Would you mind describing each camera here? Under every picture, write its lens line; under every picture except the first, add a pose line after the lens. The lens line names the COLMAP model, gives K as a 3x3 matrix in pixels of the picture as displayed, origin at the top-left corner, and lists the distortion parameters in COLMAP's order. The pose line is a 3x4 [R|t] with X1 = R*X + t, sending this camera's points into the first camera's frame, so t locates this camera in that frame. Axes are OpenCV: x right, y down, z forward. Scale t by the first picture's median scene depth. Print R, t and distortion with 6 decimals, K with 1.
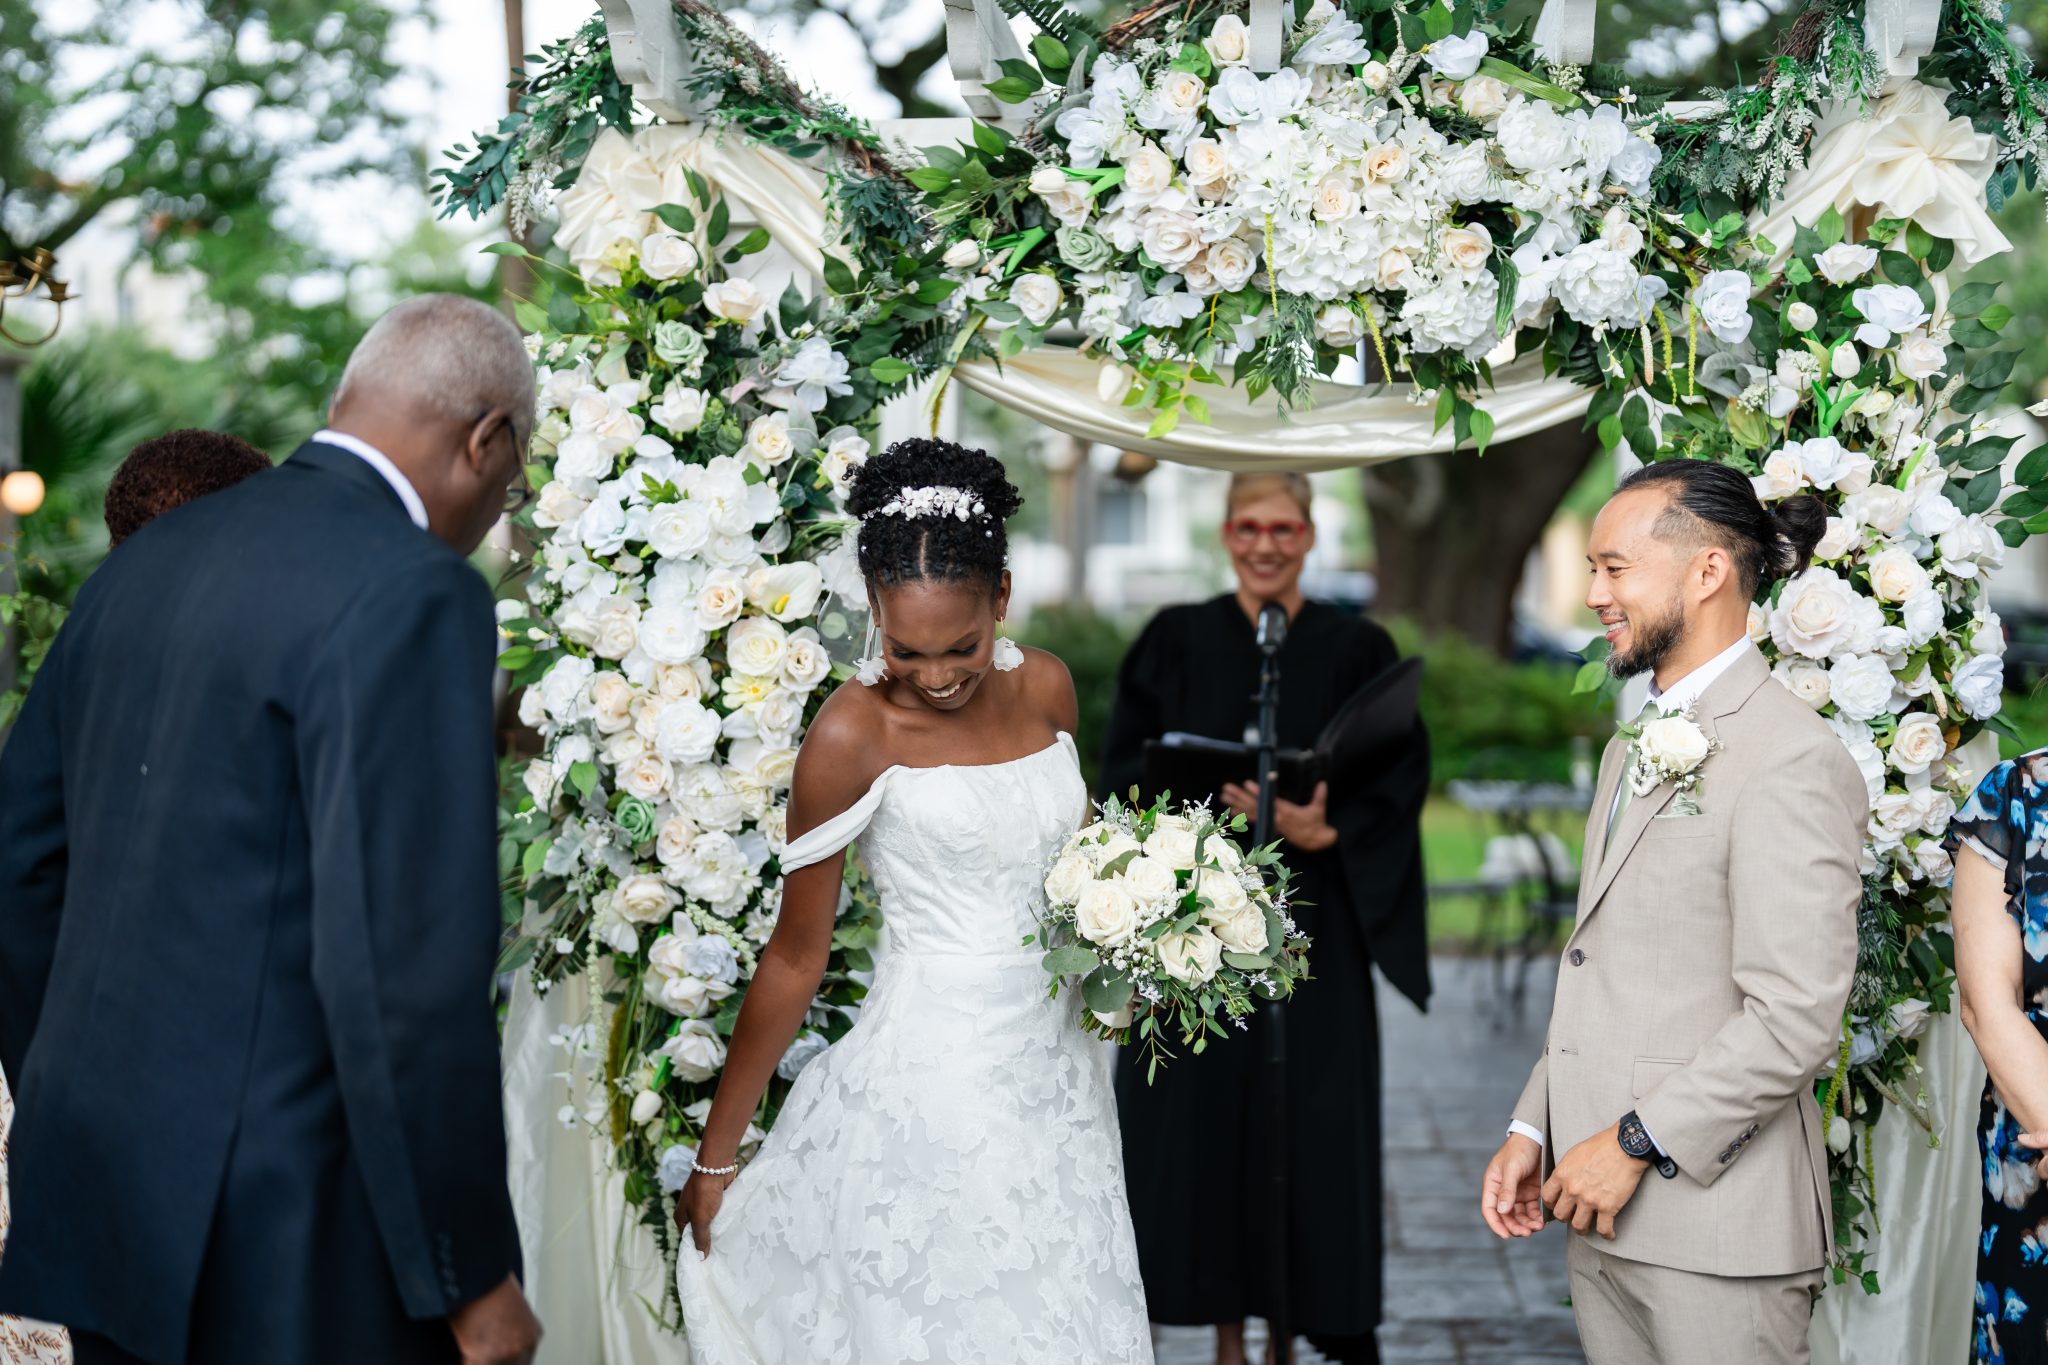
lens RADIAL K [[2820.9, 0, 1024.0], [0, 2820.9, 682.5], [0, 0, 1]] dist [-0.018763, 0.056950]
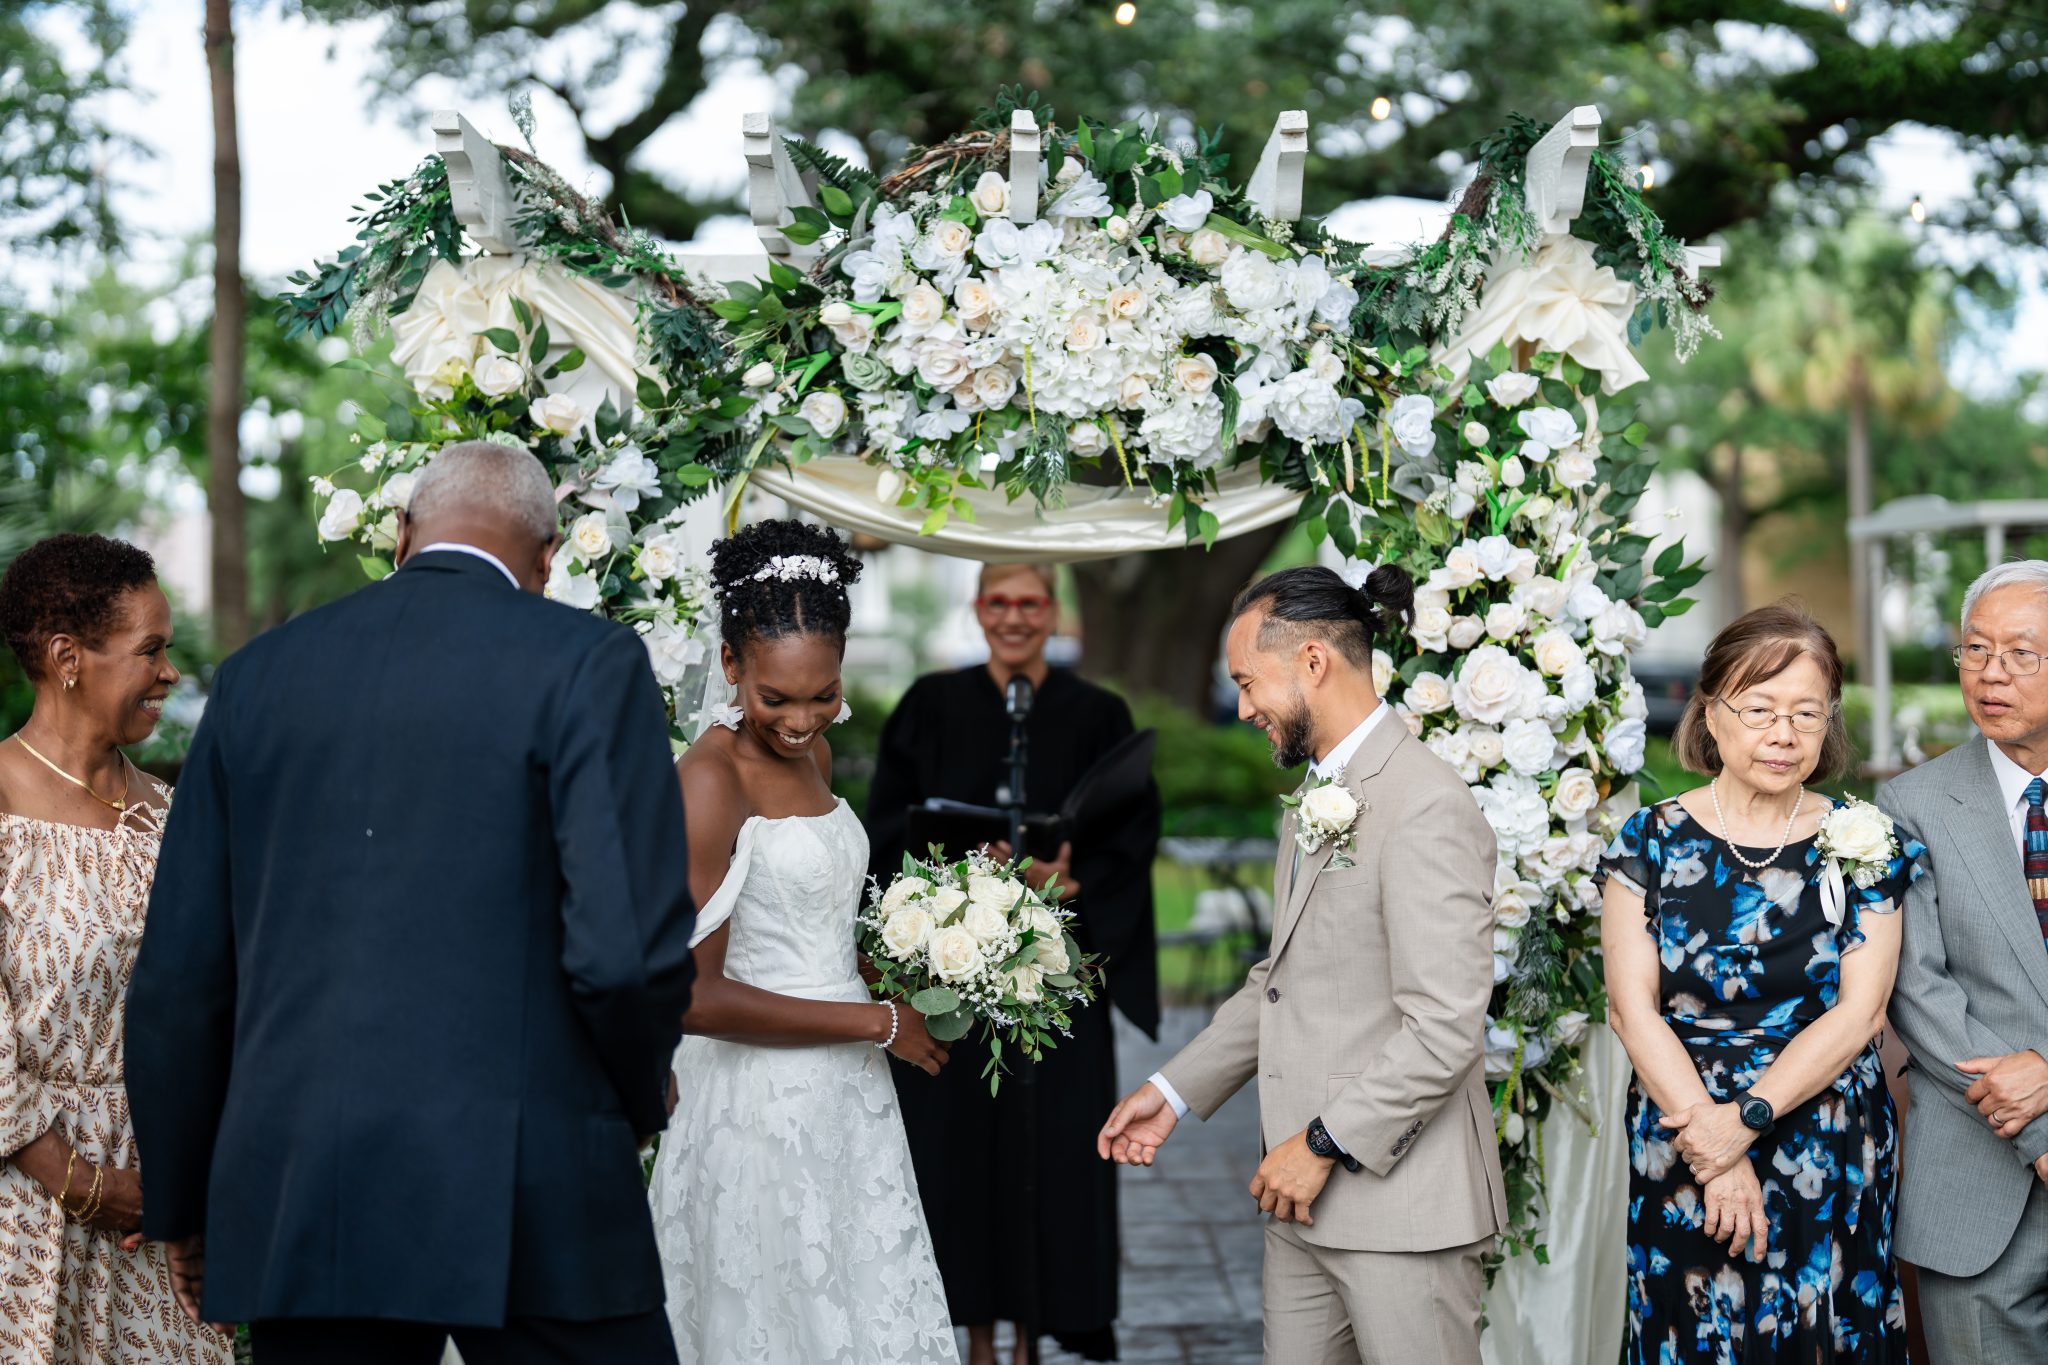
lens RADIAL K [[2859.7, 0, 1024.0], [0, 2859.7, 682.5], [0, 0, 1]] dist [-0.042124, 0.094730]
pose [[0.994210, -0.004755, 0.107353, -0.040975], [0.007097, 0.999745, -0.021440, -0.001403], [-0.107224, 0.022078, 0.993990, -0.165514]]
